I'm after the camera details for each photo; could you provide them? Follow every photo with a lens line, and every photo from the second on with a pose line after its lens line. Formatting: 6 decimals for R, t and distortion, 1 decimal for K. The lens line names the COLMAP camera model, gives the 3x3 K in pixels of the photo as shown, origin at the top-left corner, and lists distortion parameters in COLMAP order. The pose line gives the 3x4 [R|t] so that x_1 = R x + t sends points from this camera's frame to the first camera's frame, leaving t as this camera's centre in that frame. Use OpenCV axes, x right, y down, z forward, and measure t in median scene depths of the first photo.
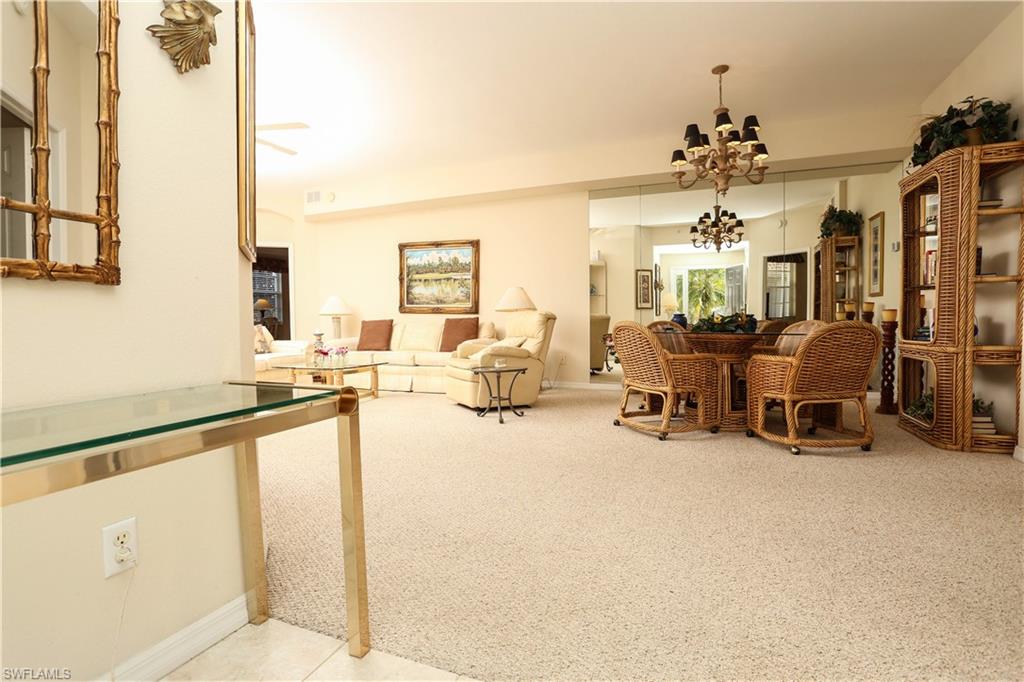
lens RADIAL K [[511.9, 0, 504.3], [0, 511.9, 335.5], [0, 0, 1]] dist [-0.029728, 0.009211]
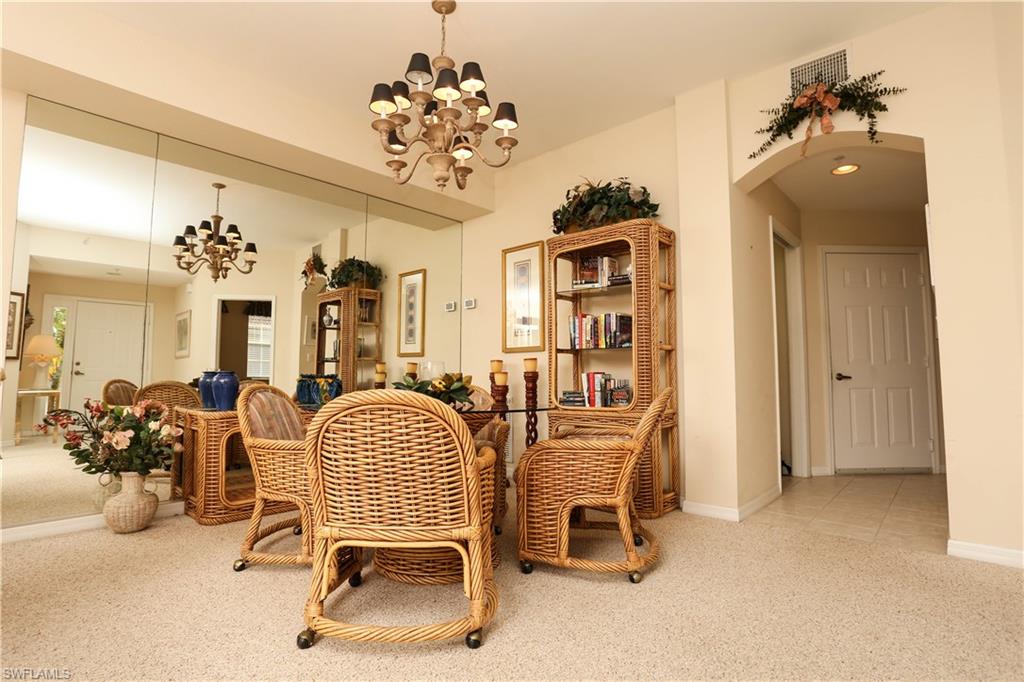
lens RADIAL K [[511.9, 0, 517.2], [0, 511.9, 345.1], [0, 0, 1]] dist [-0.029728, 0.009211]
pose [[0.359184, 0.063873, 0.931078, -0.080712], [0.023717, 0.996708, -0.077524, -0.020765], [-0.932965, 0.049927, 0.356487, 0.482159]]
